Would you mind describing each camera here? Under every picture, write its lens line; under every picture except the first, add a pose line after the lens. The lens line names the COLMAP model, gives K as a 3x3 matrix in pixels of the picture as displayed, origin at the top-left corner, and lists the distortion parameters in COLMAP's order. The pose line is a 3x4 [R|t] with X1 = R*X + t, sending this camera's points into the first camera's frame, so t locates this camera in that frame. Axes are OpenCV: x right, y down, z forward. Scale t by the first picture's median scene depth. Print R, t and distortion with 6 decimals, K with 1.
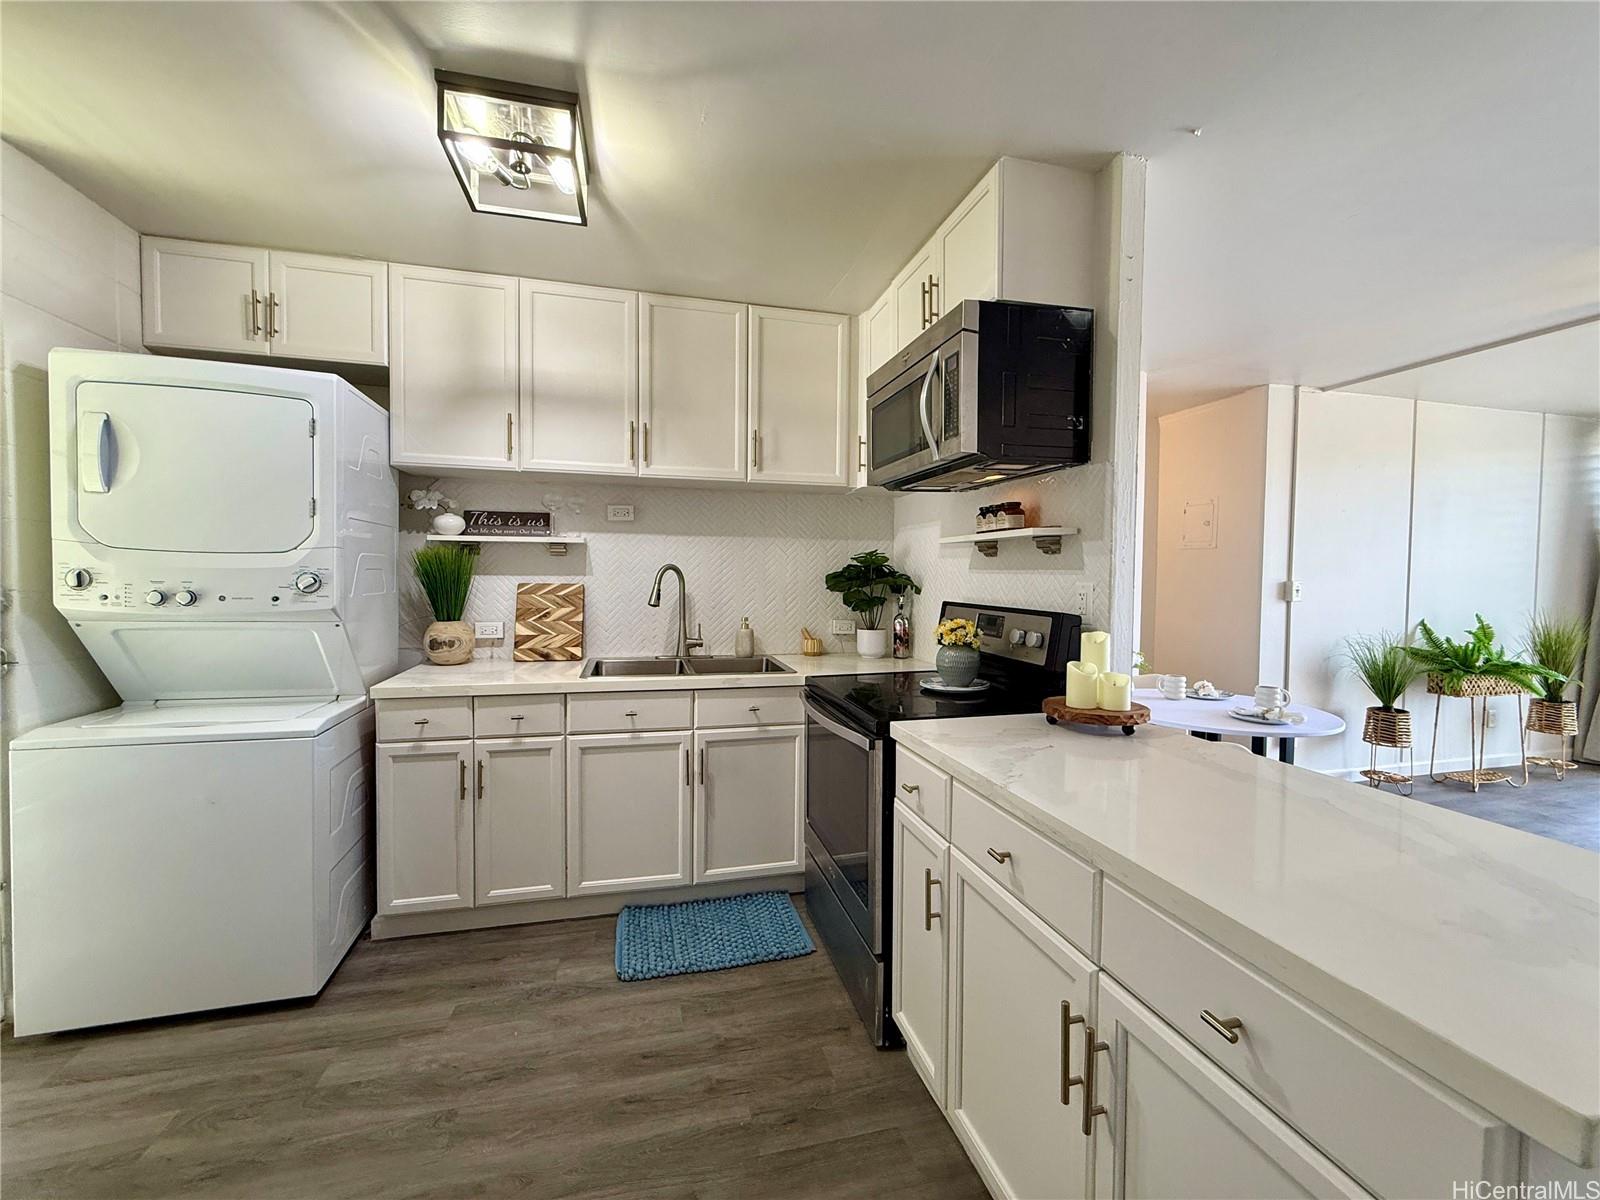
lens RADIAL K [[638.6, 0, 793.6], [0, 638.6, 600.4], [0, 0, 1]] dist [0.000489, 0.000222]
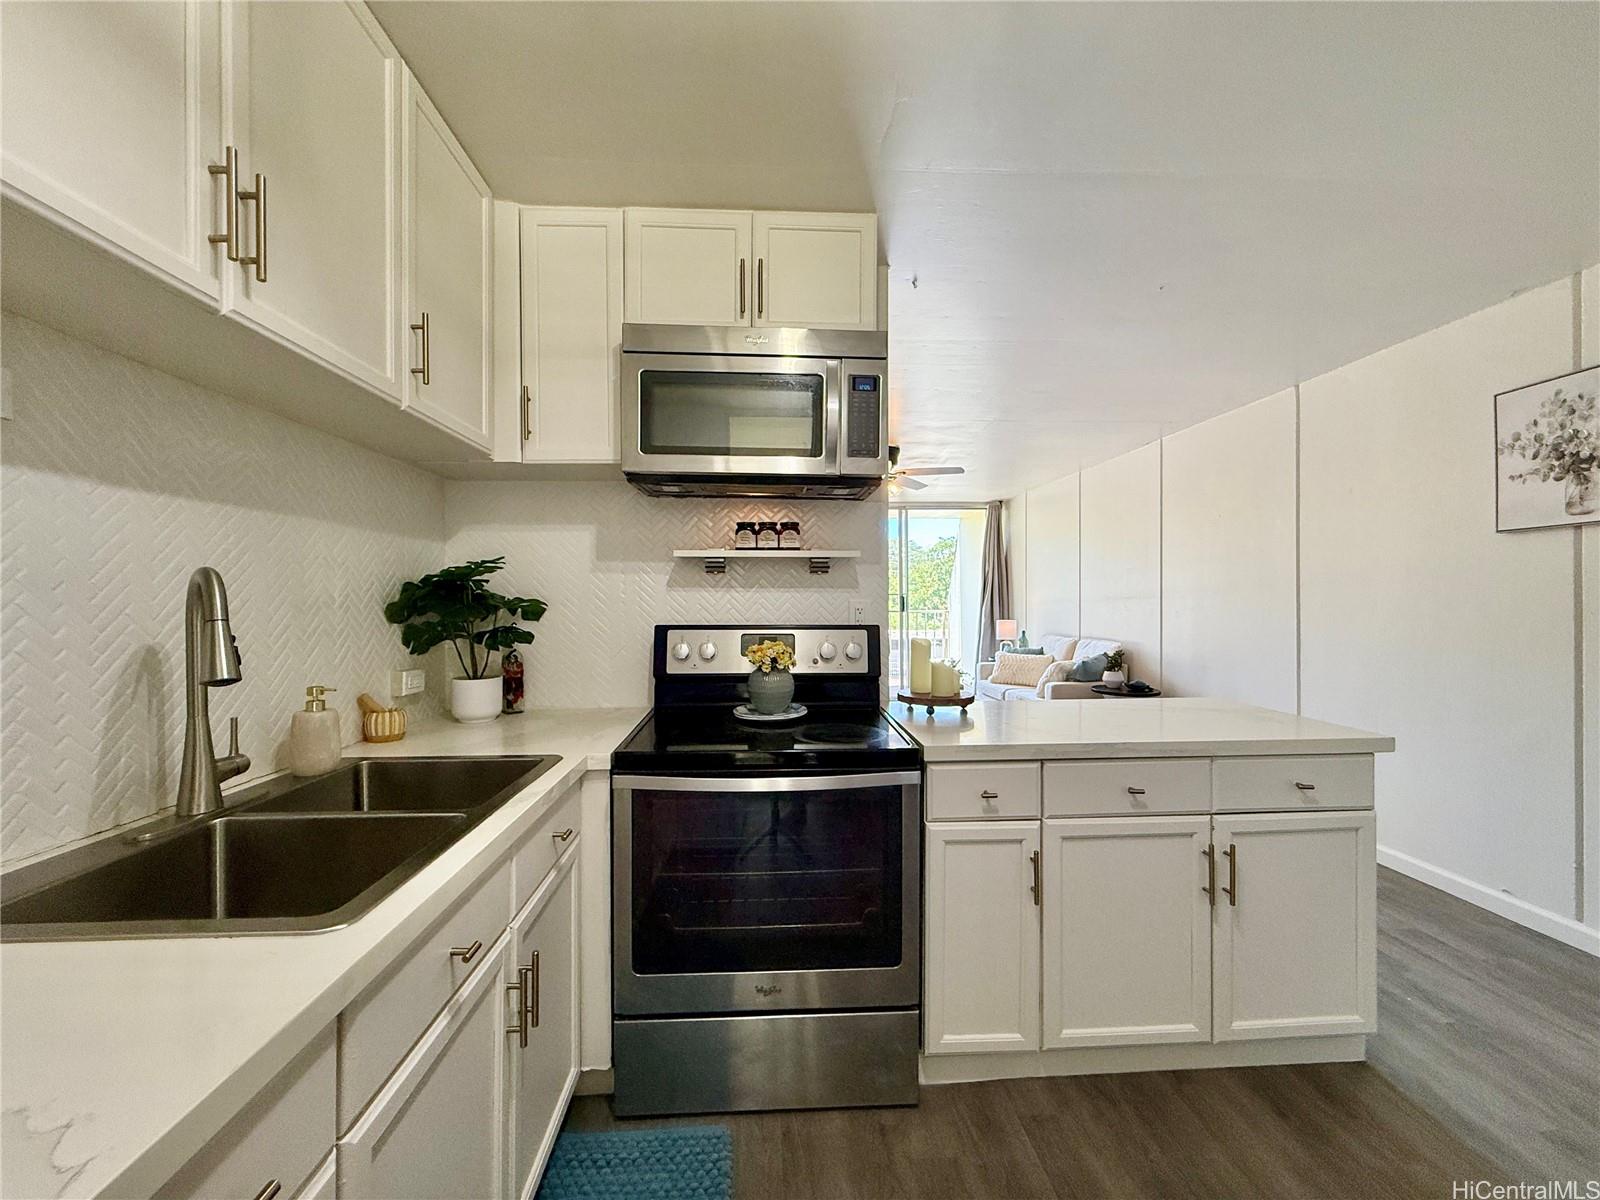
lens RADIAL K [[638.6, 0, 793.6], [0, 638.6, 600.4], [0, 0, 1]] dist [0.000489, 0.000222]
pose [[0.191757, -0.012391, 0.981364, -0.628110], [0.042339, 0.999094, 0.004341, -0.031040], [-0.980529, 0.040717, 0.192108, 0.758400]]
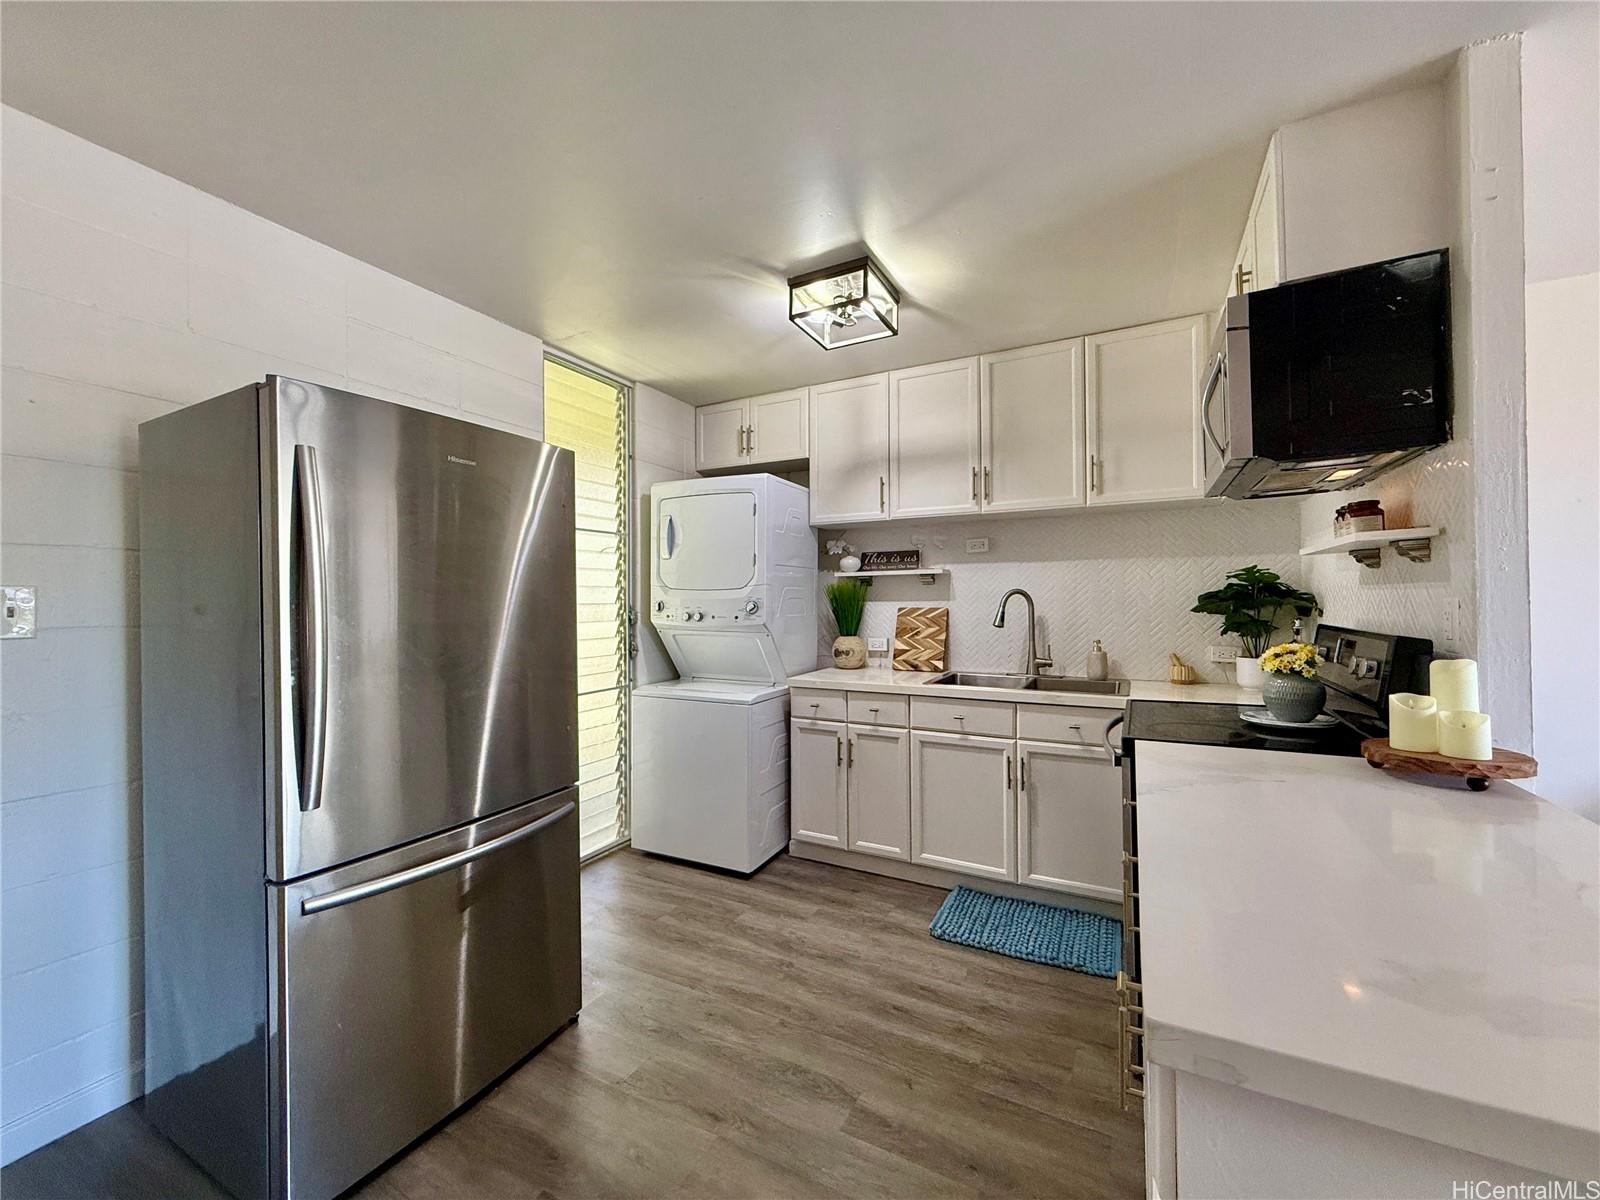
lens RADIAL K [[638.6, 0, 793.6], [0, 638.6, 600.4], [0, 0, 1]] dist [0.000489, 0.000222]
pose [[0.740305, -0.016679, -0.672064, 0.328582], [-0.012652, 0.999169, -0.038734, 0.012803], [0.672152, 0.037178, 0.739479, -0.082771]]
